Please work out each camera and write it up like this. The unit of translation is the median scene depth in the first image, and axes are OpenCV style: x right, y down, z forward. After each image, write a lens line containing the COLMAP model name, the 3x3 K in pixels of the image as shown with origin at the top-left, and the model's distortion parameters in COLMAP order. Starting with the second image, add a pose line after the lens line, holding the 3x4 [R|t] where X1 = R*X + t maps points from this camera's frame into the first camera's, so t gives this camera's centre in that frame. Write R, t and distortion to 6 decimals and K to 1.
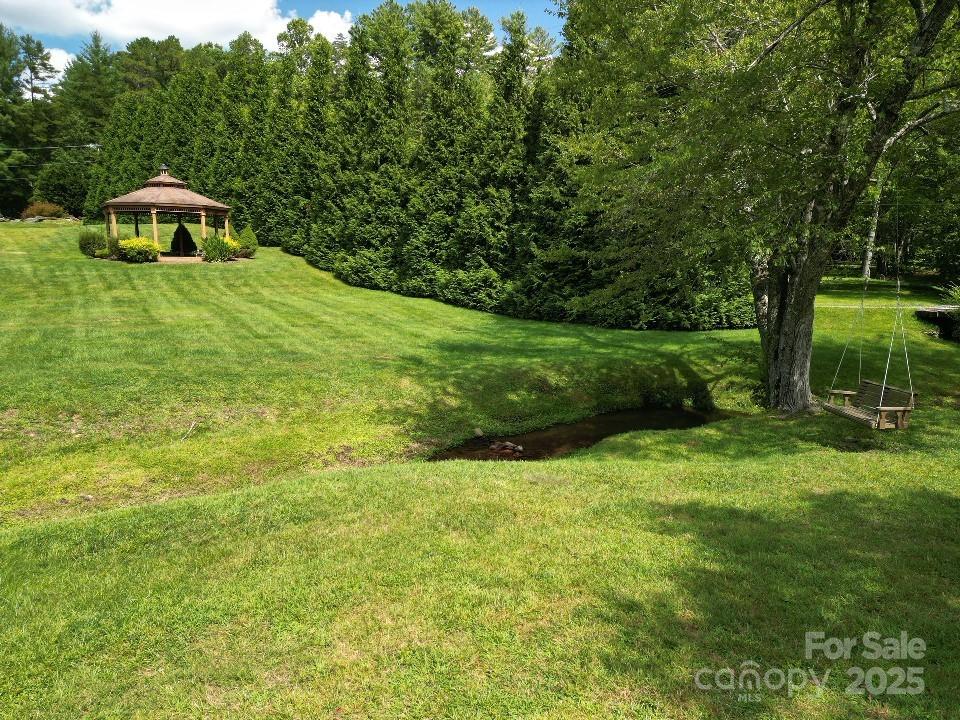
lens RADIAL K [[683.4, 0, 488.0], [0, 683.4, 363.9], [0, 0, 1]] dist [0.093161, -0.080208]
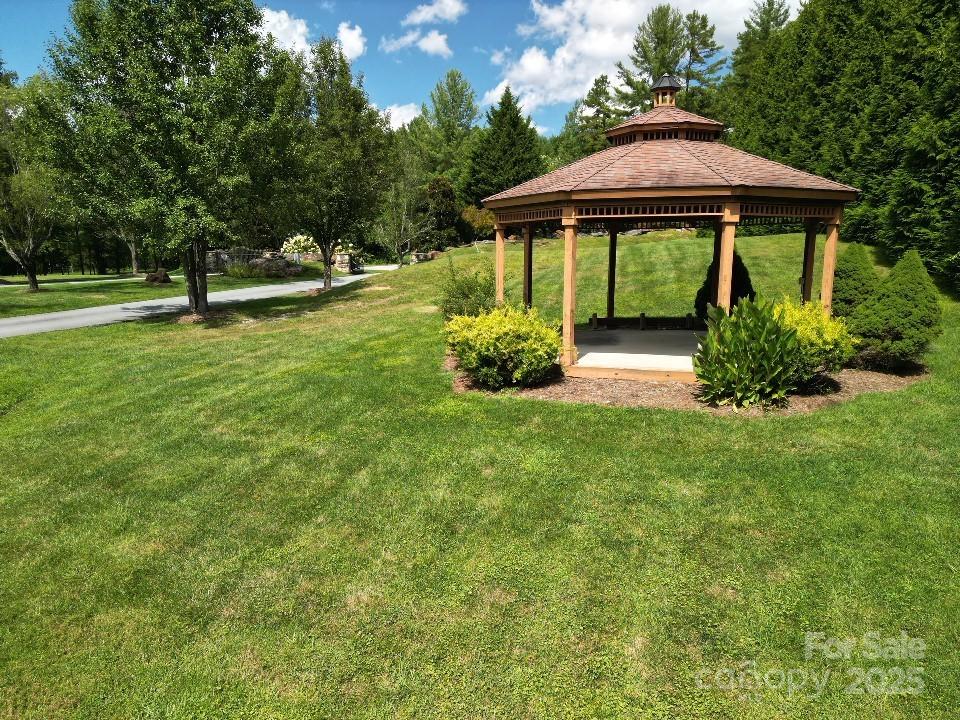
lens RADIAL K [[683.4, 0, 488.0], [0, 683.4, 363.9], [0, 0, 1]] dist [0.093161, -0.080208]
pose [[0.617805, 0.125724, -0.776215, -0.178488], [-0.125714, 0.990230, 0.060330, -0.116746], [0.776217, 0.060308, 0.627575, 0.541101]]
